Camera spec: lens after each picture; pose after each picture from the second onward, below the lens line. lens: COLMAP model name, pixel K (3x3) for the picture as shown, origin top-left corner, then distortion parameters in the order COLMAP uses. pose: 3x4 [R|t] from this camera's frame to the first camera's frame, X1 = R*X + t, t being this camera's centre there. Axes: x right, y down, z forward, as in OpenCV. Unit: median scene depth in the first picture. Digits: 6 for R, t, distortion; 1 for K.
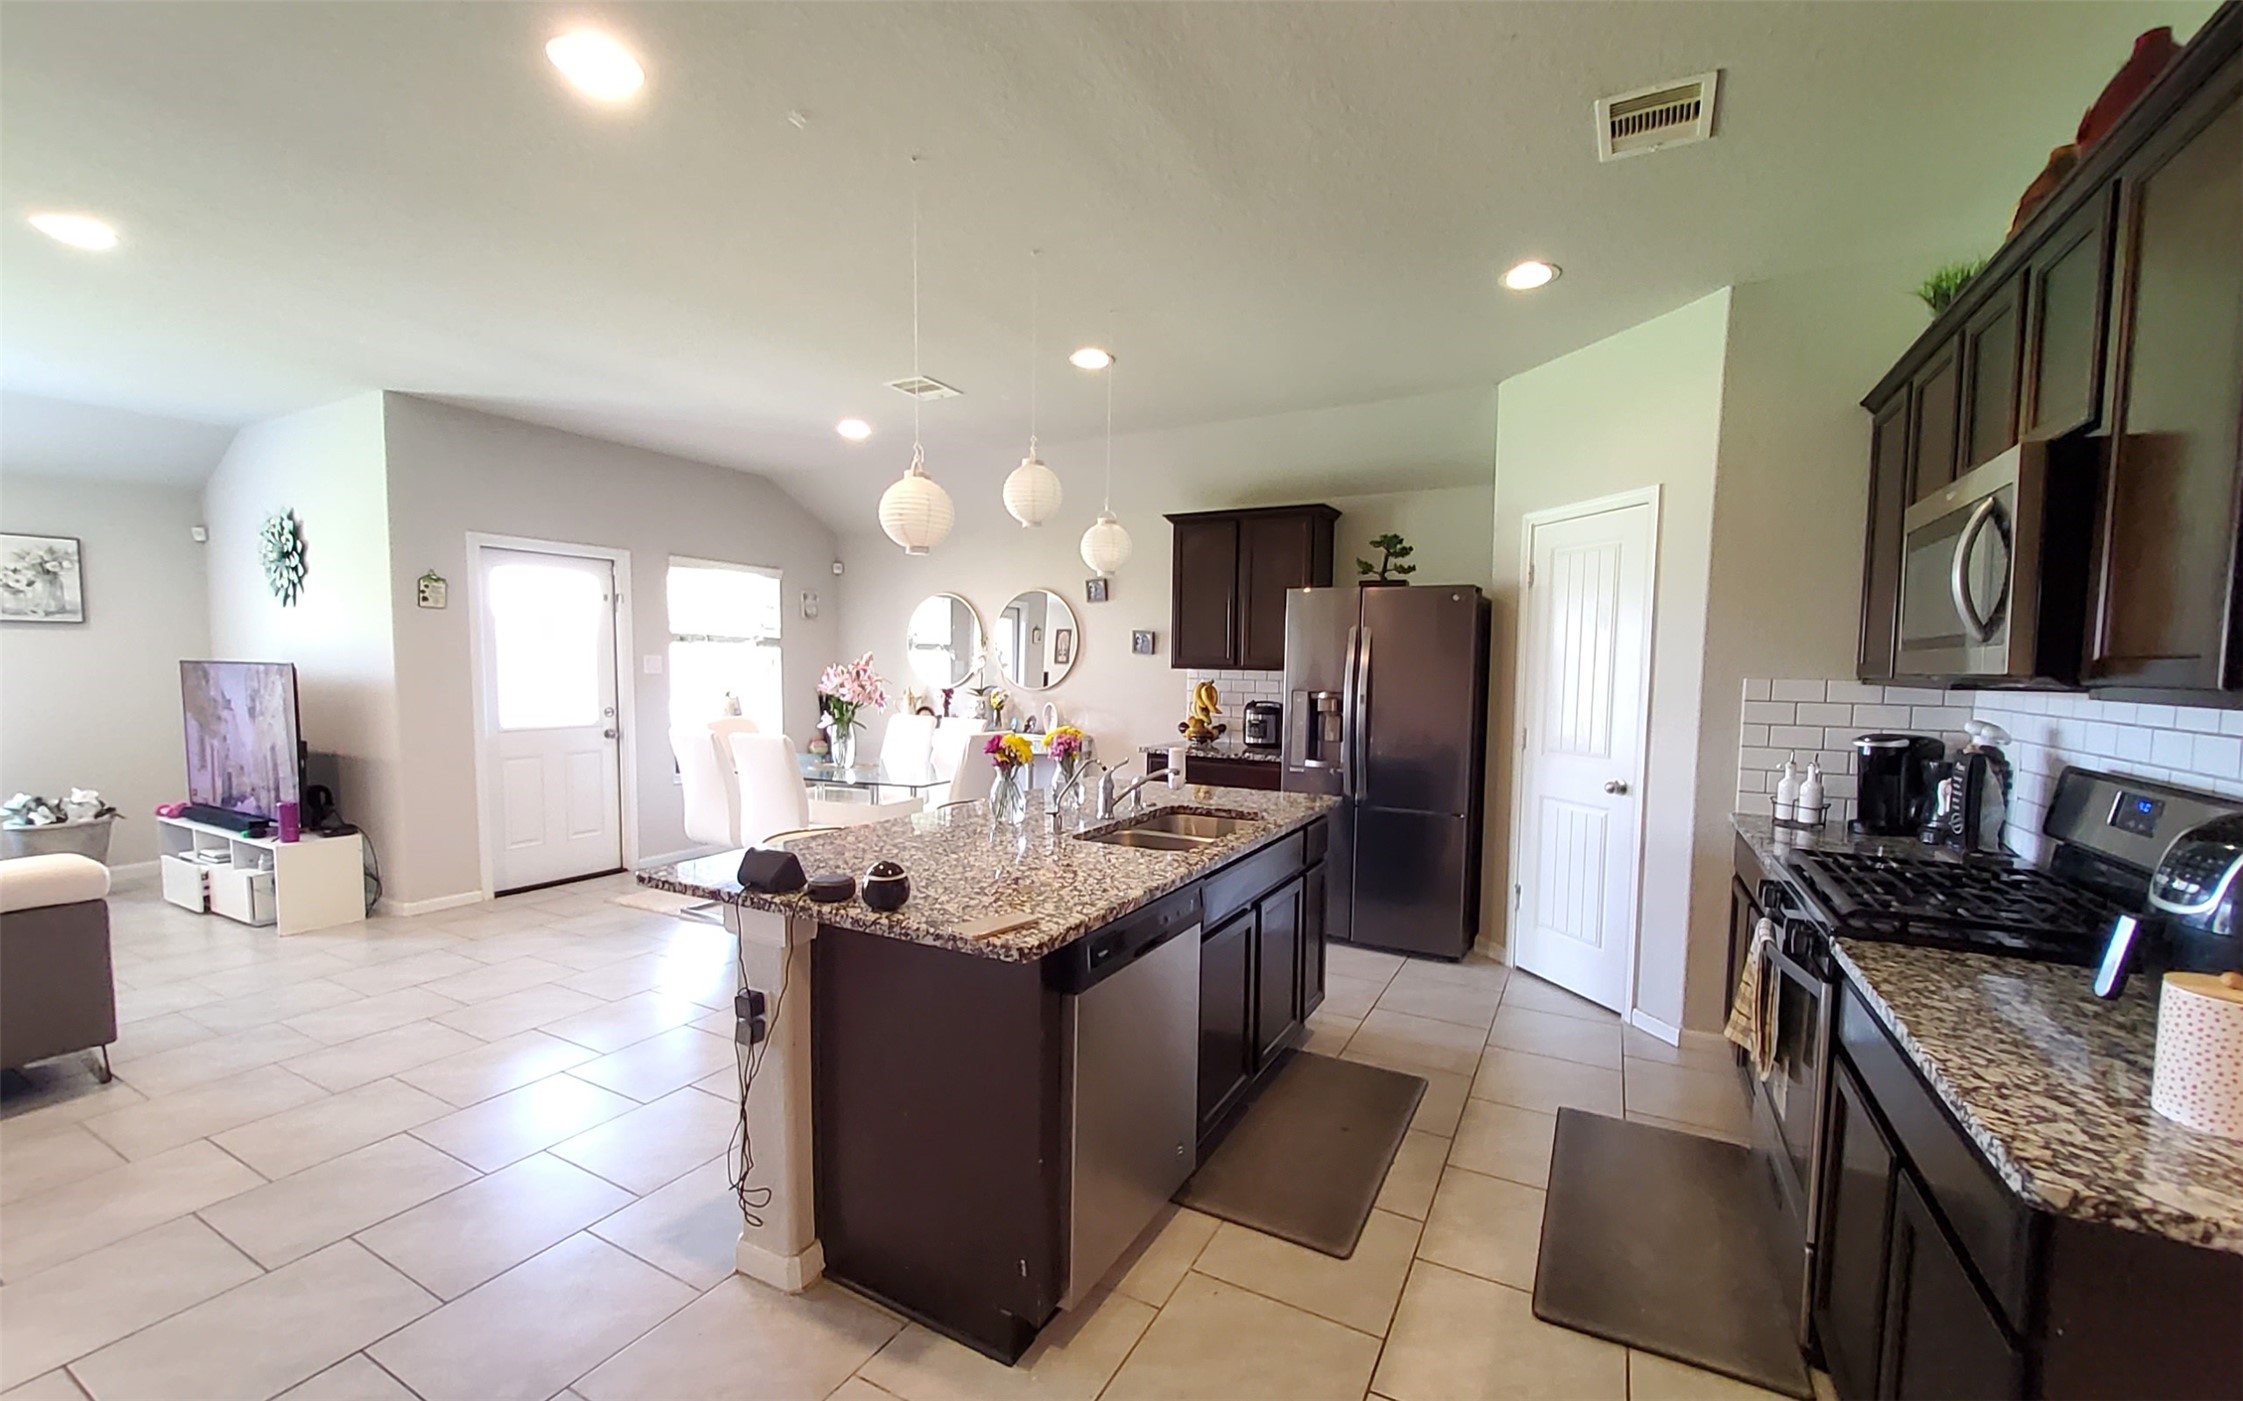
lens RADIAL K [[884.7, 0, 1151.1], [0, 884.7, 719.0], [0, 0, 1]] dist [0.001271, 0.000212]
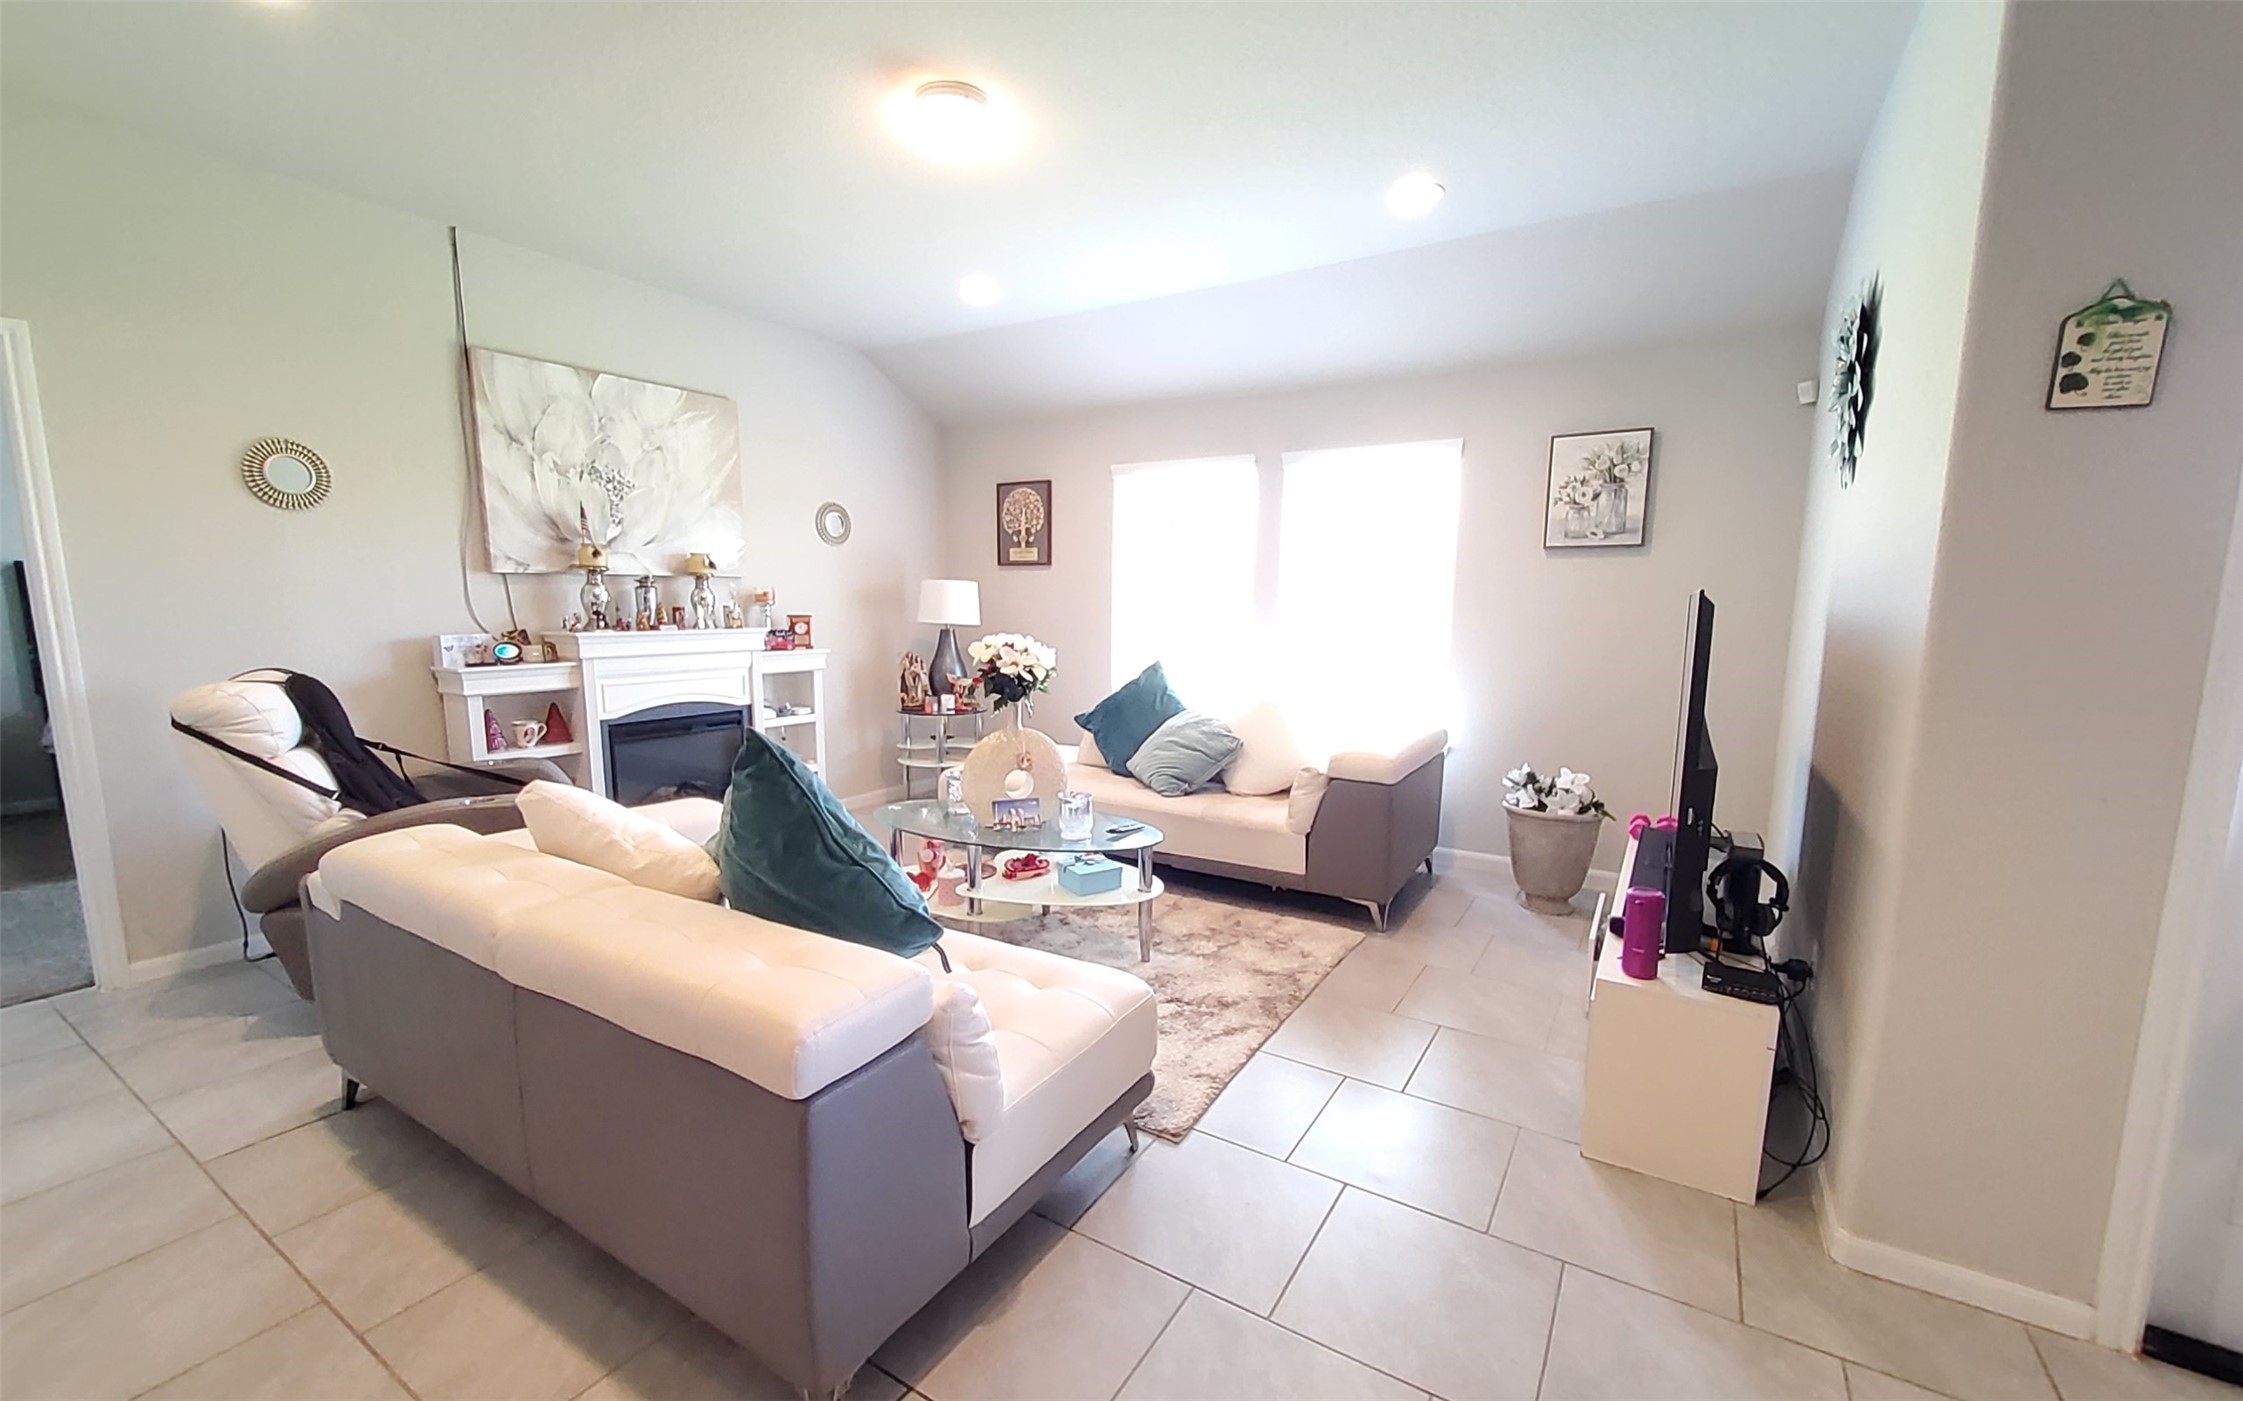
lens RADIAL K [[884.7, 0, 1151.1], [0, 884.7, 719.0], [0, 0, 1]] dist [0.001271, 0.000212]
pose [[-0.060005, 0.126020, -0.990211, -0.453243], [-0.078807, 0.988304, 0.130553, -0.031392], [0.995082, 0.085869, -0.049372, 0.670179]]
